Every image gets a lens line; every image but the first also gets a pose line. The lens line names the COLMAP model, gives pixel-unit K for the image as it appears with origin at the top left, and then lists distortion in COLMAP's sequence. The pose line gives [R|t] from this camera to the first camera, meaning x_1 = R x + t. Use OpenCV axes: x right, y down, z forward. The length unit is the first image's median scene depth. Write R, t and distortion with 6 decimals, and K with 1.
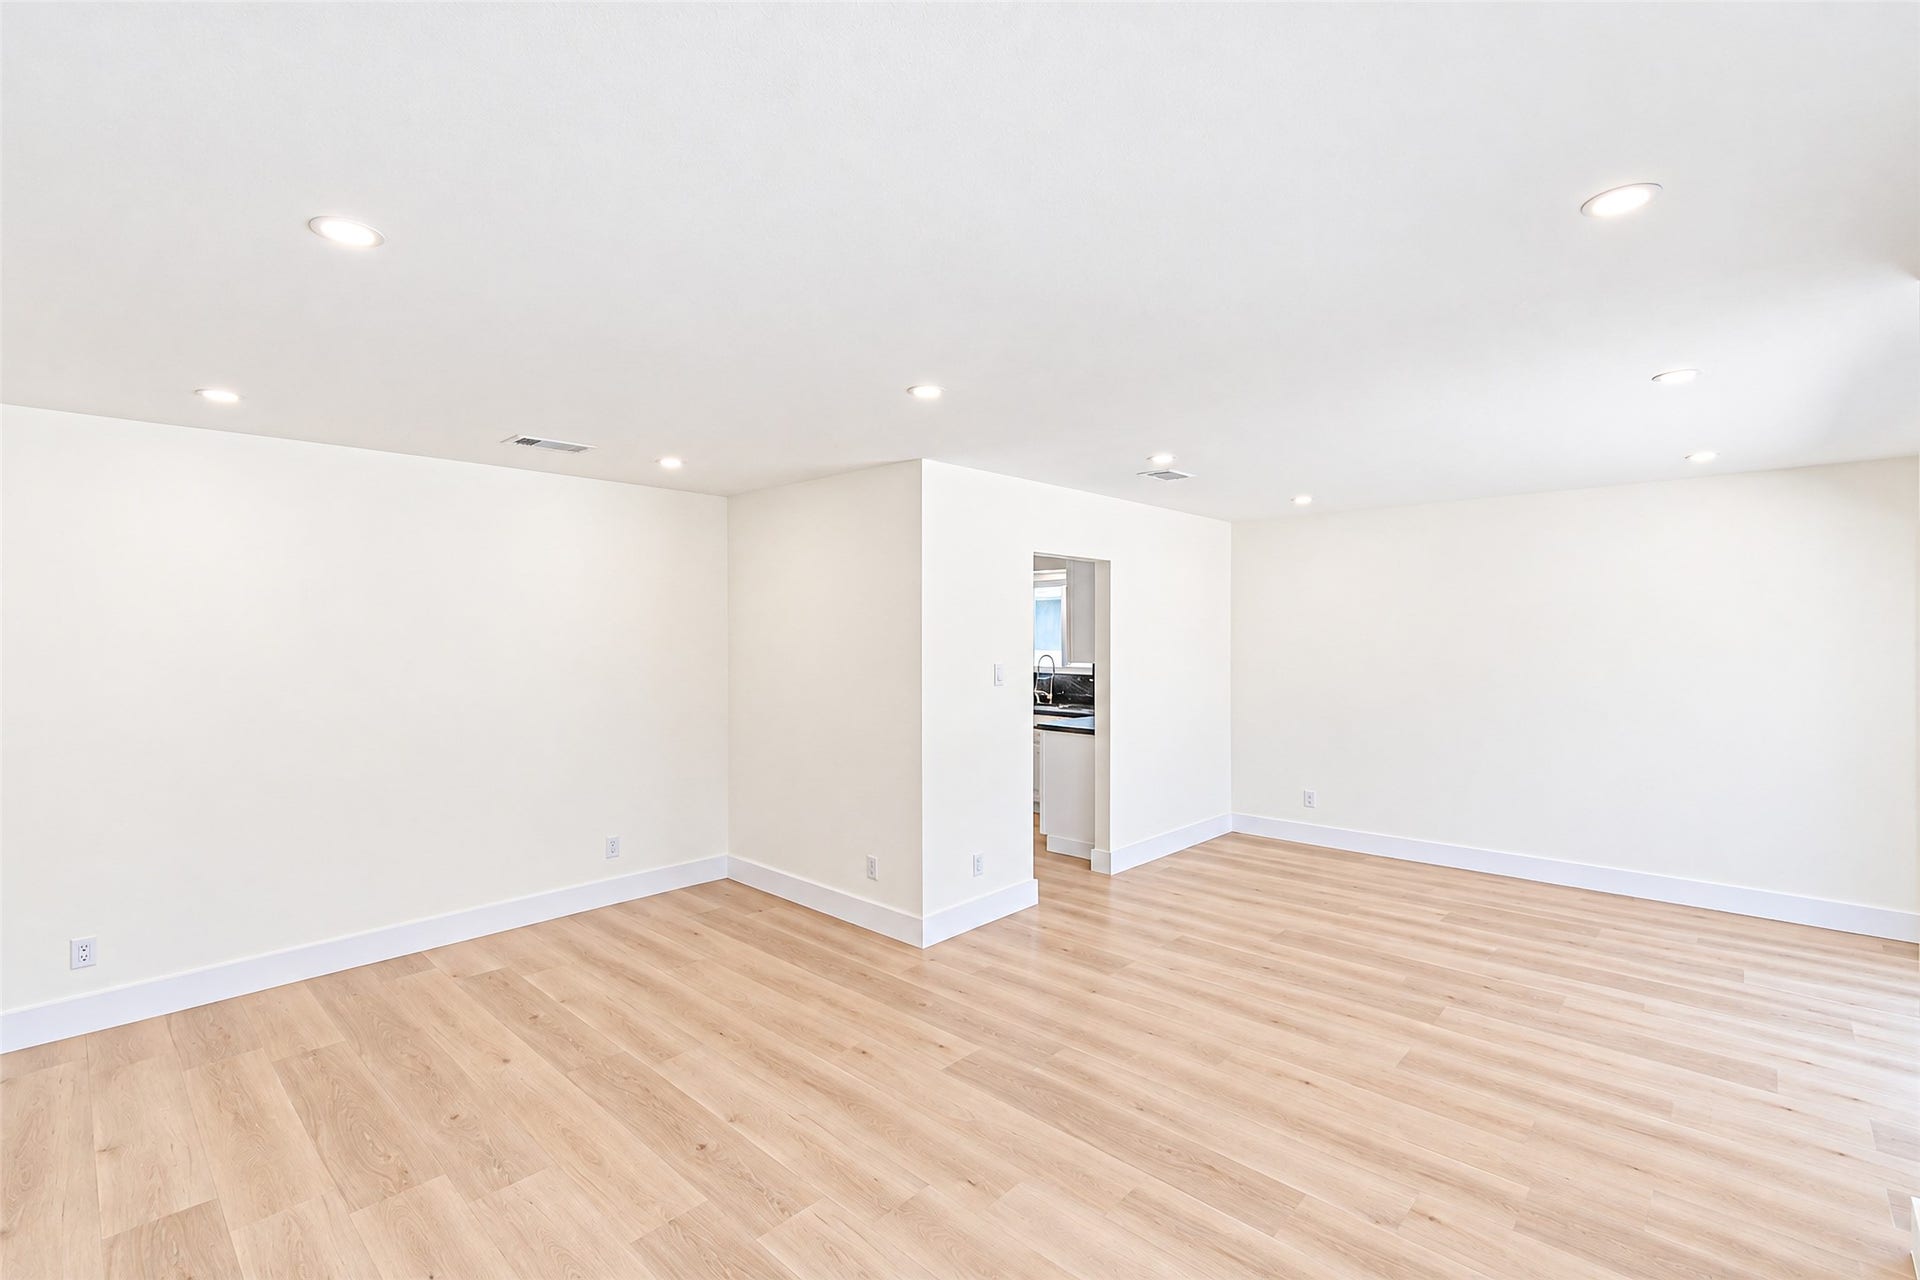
lens RADIAL K [[848.3, 0, 960.0], [0, 848.3, 640.0], [0, 0, 1]] dist [-0.000697, -0.000064]
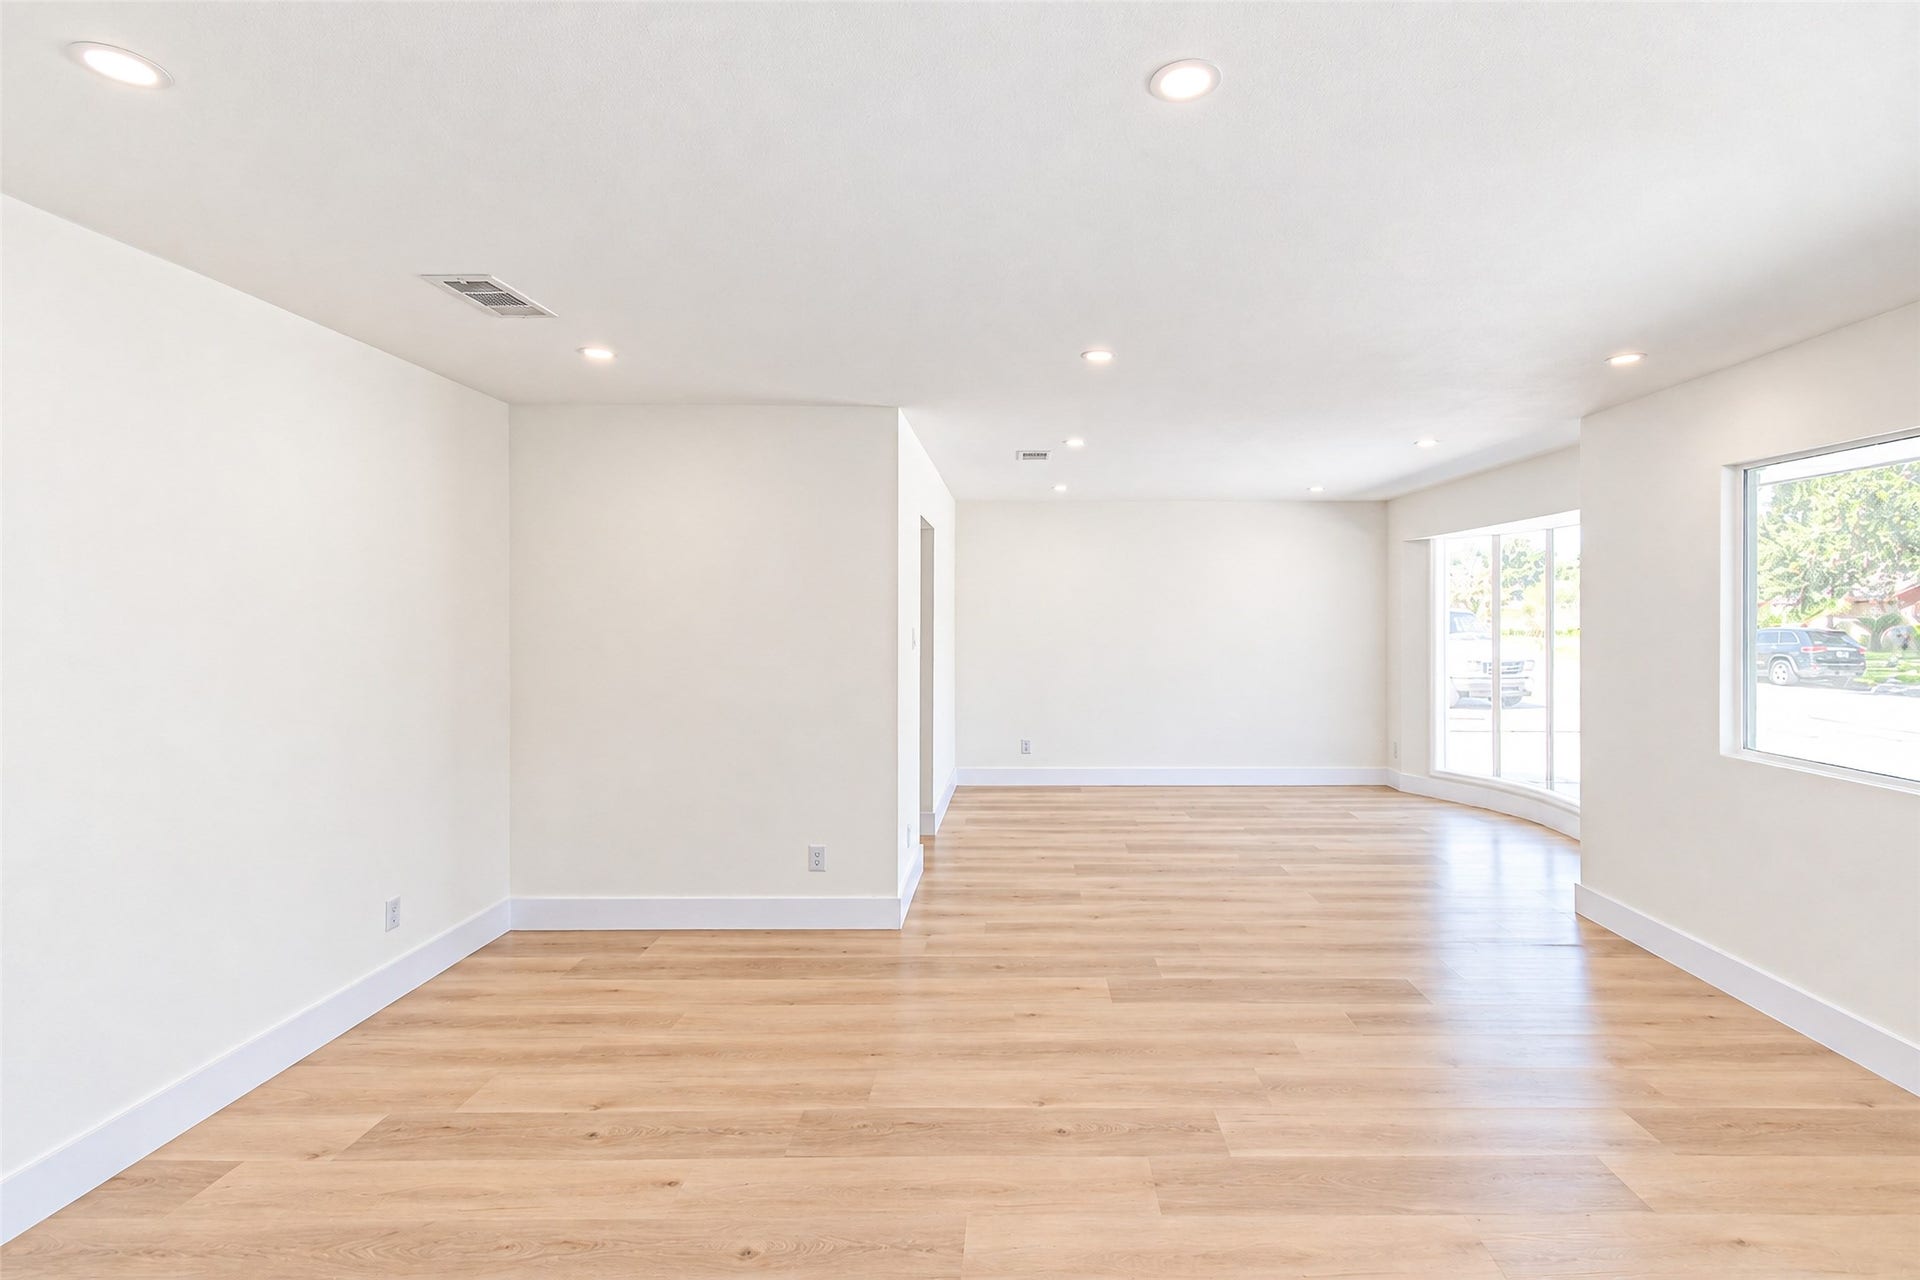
lens RADIAL K [[911.5, 0, 965.7], [0, 911.5, 615.3], [0, 0, 1]] dist [-0.002505, -0.000335]
pose [[0.725316, 0.003397, 0.688408, -0.721345], [0.001972, 0.999973, -0.007011, 0.024794], [-0.688413, 0.006443, 0.725290, 0.230143]]
